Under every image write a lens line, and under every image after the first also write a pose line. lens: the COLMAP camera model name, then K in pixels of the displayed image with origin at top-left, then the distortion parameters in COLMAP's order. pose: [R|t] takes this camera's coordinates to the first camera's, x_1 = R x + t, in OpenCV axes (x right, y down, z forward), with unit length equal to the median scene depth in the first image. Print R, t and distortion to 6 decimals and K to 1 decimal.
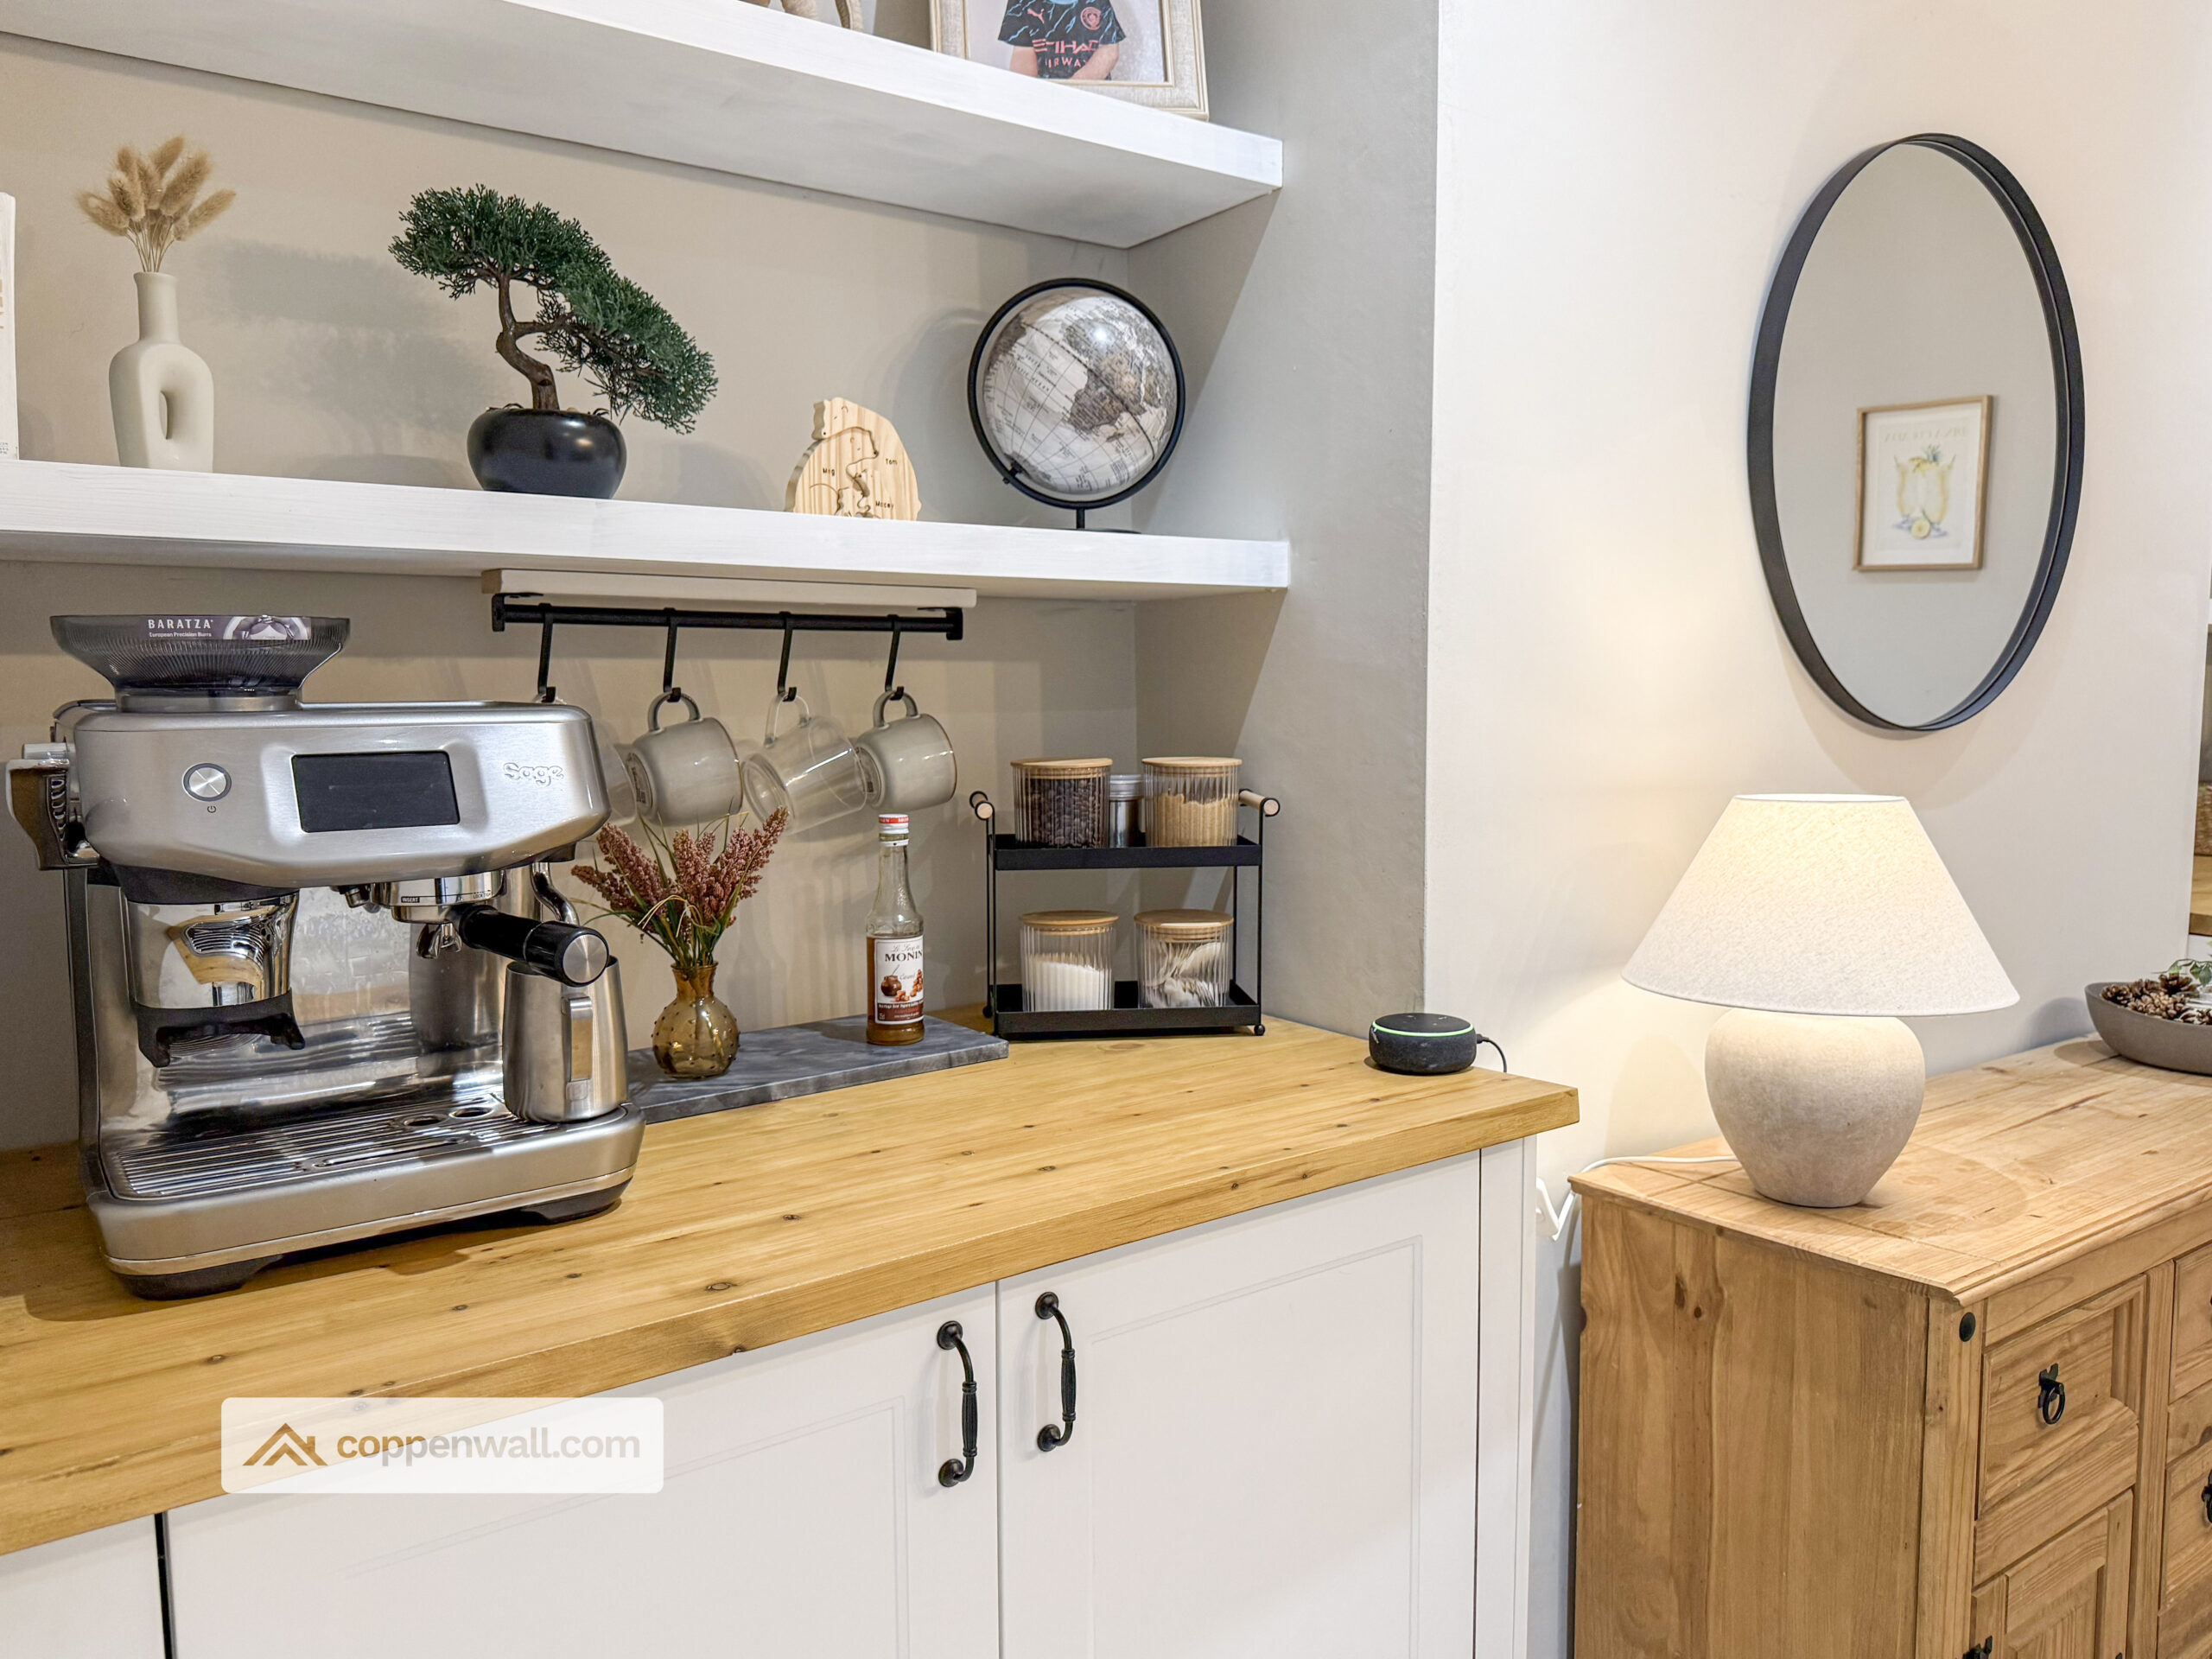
lens RADIAL K [[1565.2, 0, 1106.0], [0, 1565.2, 826.6], [0, 0, 1]] dist [0.071438, -0.069968]
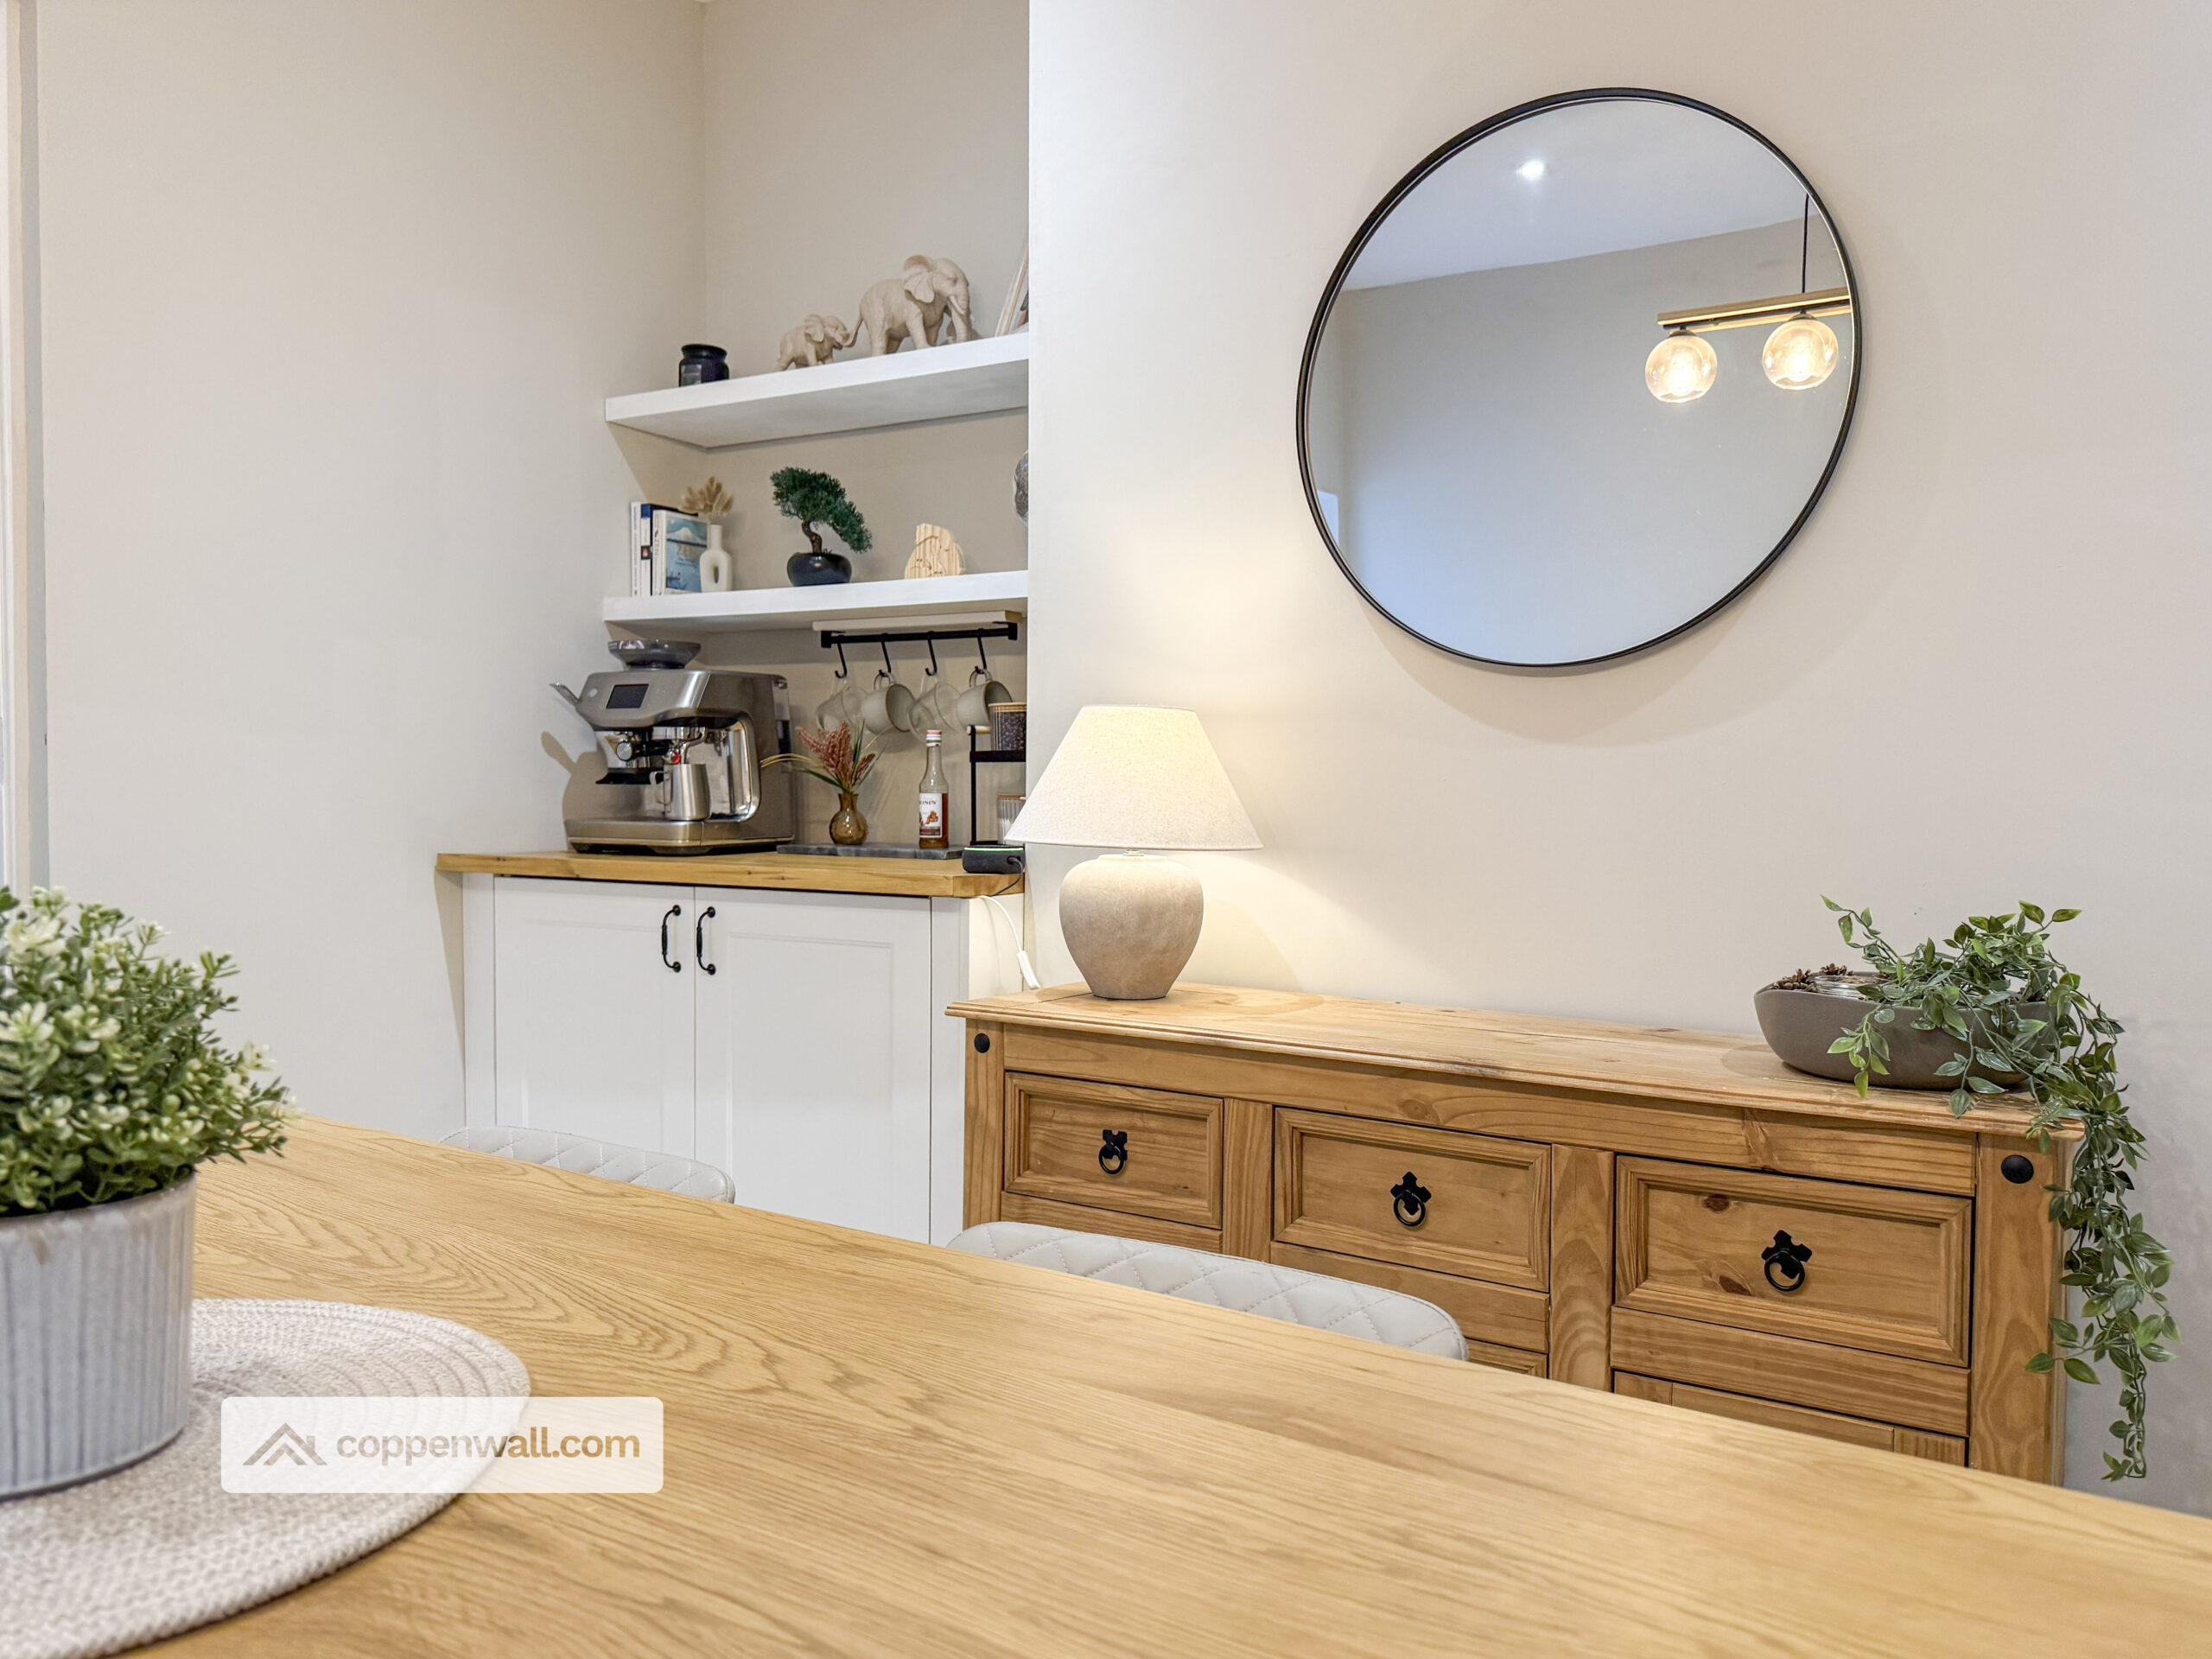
lens RADIAL K [[1565.2, 0, 1105.6], [0, 1565.2, 830.8], [0, 0, 1]] dist [0.071438, -0.069968]
pose [[0.394855, 0.046354, -0.917573, 1.946748], [-0.094137, 0.995511, 0.009782, 0.085194], [0.913908, 0.082515, 0.397446, 0.485088]]
